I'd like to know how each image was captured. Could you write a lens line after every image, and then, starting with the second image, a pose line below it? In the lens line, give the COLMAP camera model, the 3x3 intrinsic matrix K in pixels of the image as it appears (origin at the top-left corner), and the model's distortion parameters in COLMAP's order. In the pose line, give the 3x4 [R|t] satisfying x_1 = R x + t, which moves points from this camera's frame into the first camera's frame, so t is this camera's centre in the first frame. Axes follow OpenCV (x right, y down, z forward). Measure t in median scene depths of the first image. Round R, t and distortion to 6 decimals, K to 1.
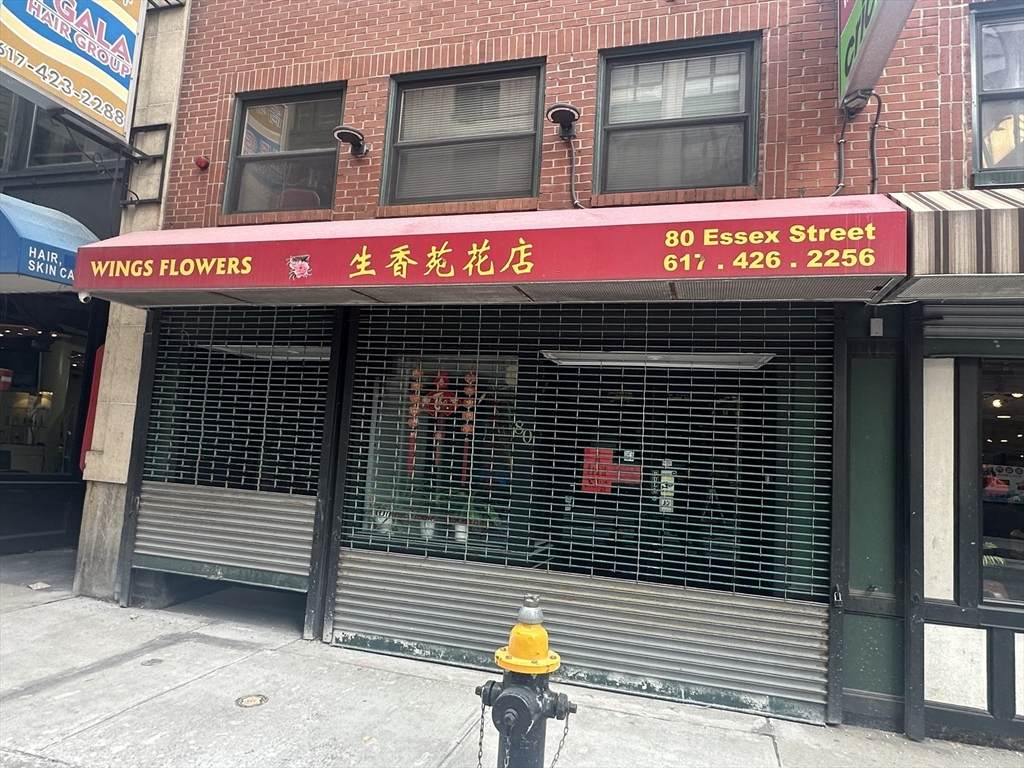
lens RADIAL K [[655.4, 0, 514.3], [0, 655.4, 386.8], [0, 0, 1]] dist [-0.003633, 0.002268]
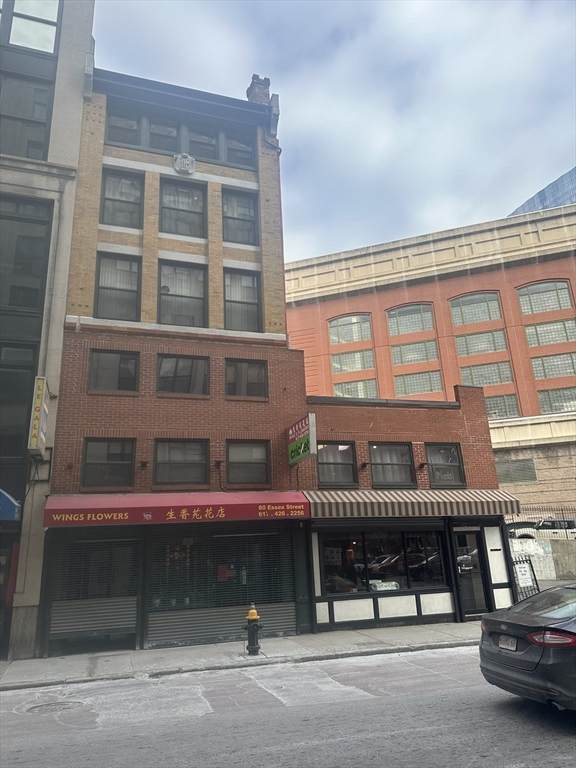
lens RADIAL K [[534.6, 0, 288.0], [0, 534.6, 384.0], [0, 0, 1]] dist [0.149184, -0.220604]
pose [[0.822486, 0.074408, 0.563897, -1.327168], [0.037350, 0.982201, -0.184082, -0.310546], [-0.567557, 0.172466, 0.805068, -1.619982]]
